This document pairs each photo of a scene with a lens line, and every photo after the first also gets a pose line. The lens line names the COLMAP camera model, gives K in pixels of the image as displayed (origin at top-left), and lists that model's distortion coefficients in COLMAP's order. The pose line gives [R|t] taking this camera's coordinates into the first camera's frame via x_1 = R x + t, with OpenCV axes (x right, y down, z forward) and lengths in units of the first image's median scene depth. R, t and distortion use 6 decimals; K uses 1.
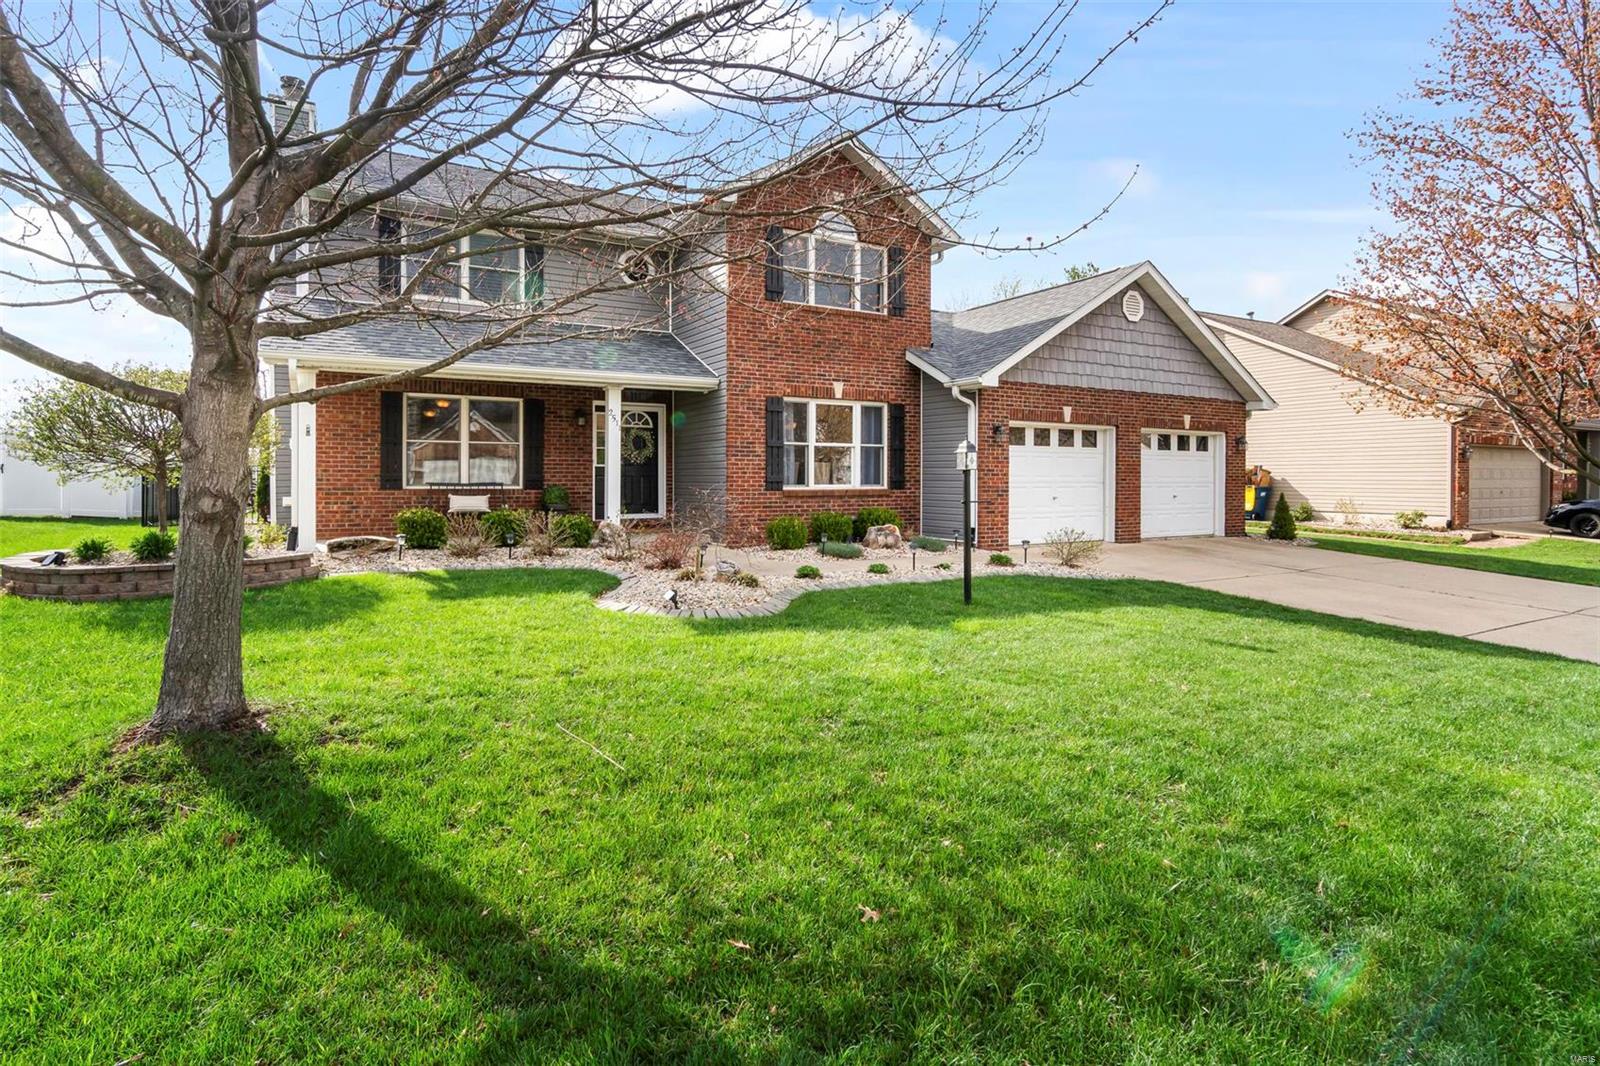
lens RADIAL K [[796.2, 0, 794.2], [0, 796.2, 518.2], [0, 0, 1]] dist [-0.013095, 0.007752]
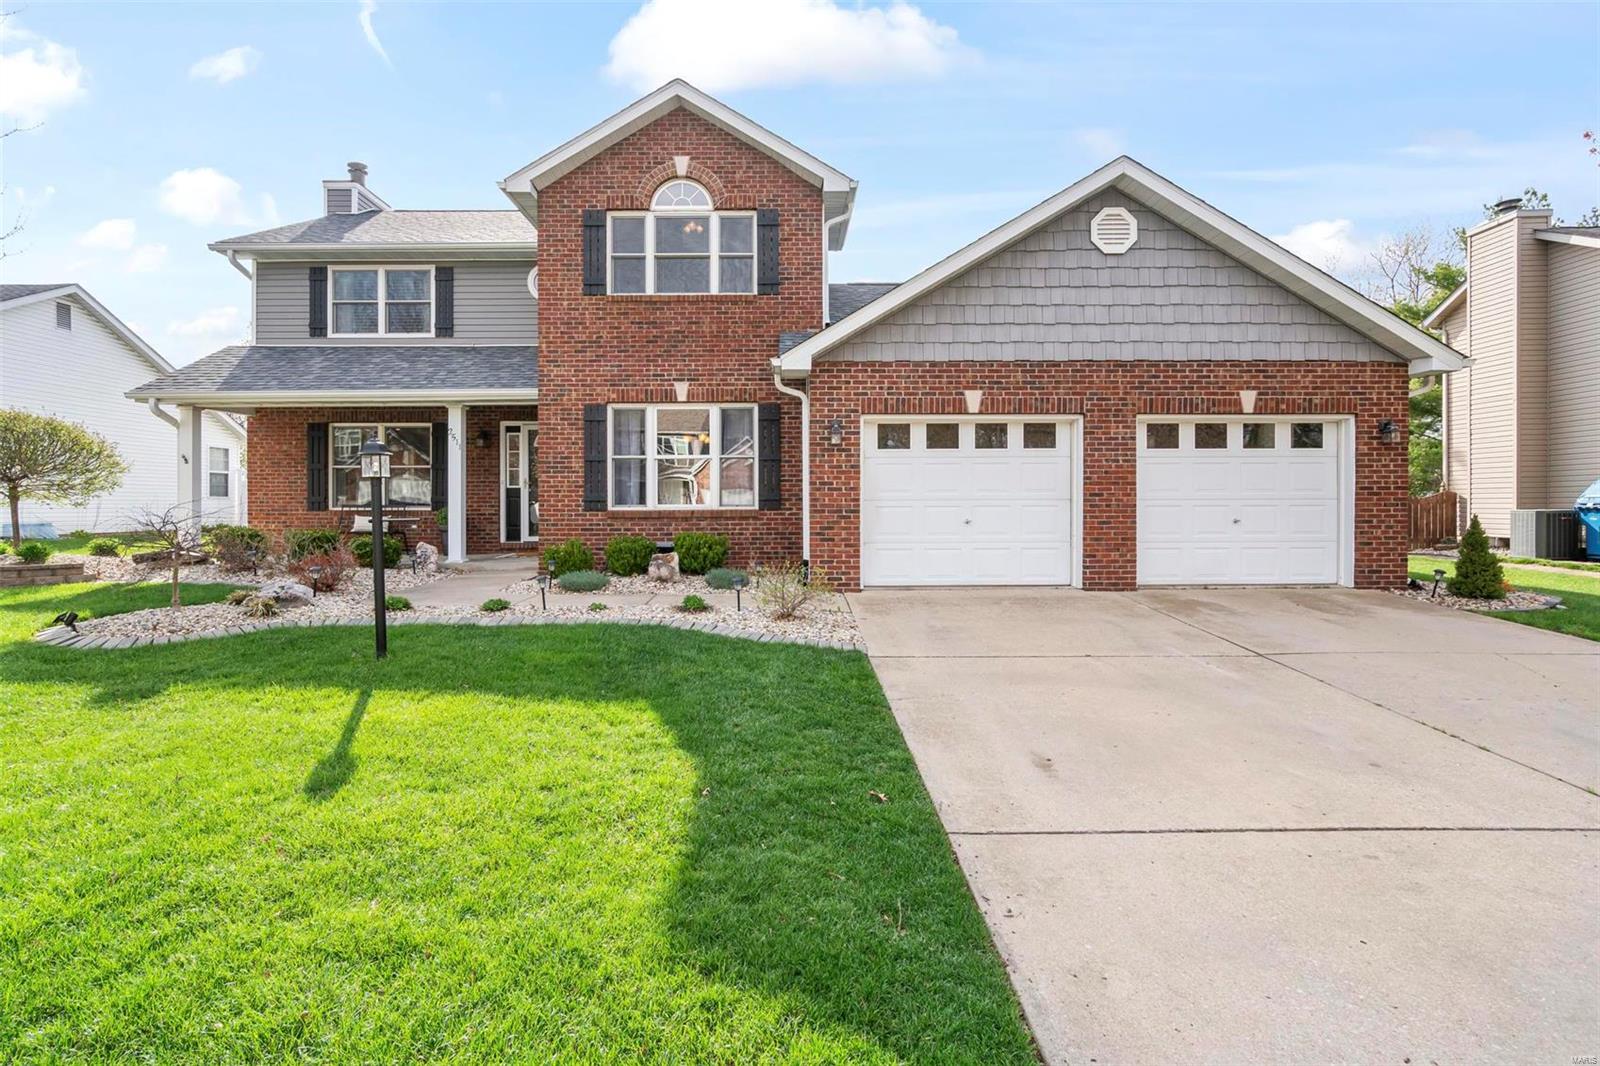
lens RADIAL K [[796.2, 0, 801.0], [0, 796.2, 530.9], [0, 0, 1]] dist [-0.013095, 0.007752]
pose [[0.870348, 0.012284, -0.492284, 0.557641], [-0.017299, 0.999834, -0.005636, -0.011189], [0.492133, 0.013422, 0.870416, 0.322727]]
